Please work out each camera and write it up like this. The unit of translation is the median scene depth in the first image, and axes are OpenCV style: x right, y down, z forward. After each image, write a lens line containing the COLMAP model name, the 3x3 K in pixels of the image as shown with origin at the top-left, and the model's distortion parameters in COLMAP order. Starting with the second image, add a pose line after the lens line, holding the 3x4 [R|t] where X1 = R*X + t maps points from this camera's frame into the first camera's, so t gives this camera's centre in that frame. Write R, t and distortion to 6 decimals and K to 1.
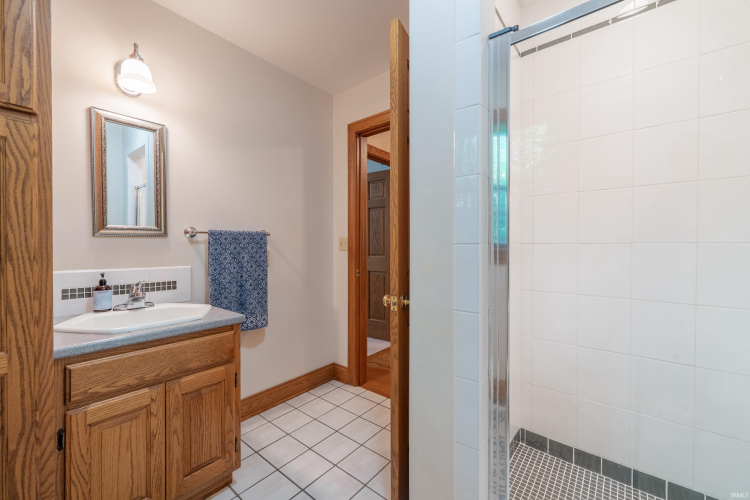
lens RADIAL K [[303.5, 0, 375.0], [0, 303.5, 250.0], [0, 0, 1]] dist [0.000238, 0.000044]
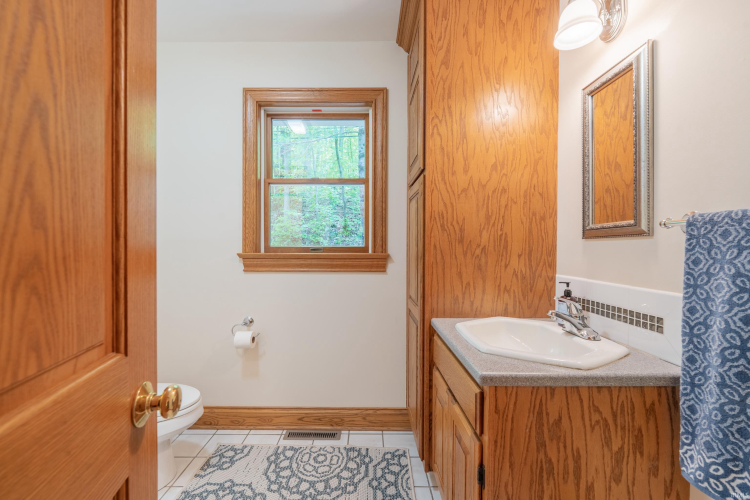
lens RADIAL K [[278.6, 0, 375.0], [0, 278.6, 250.0], [0, 0, 1]] dist [-0.000259, -0.000006]
pose [[-0.772649, -0.001276, -0.634832, 0.049241], [-0.013375, 0.999809, 0.014269, -0.018570], [0.634692, 0.019516, -0.772519, 1.070436]]
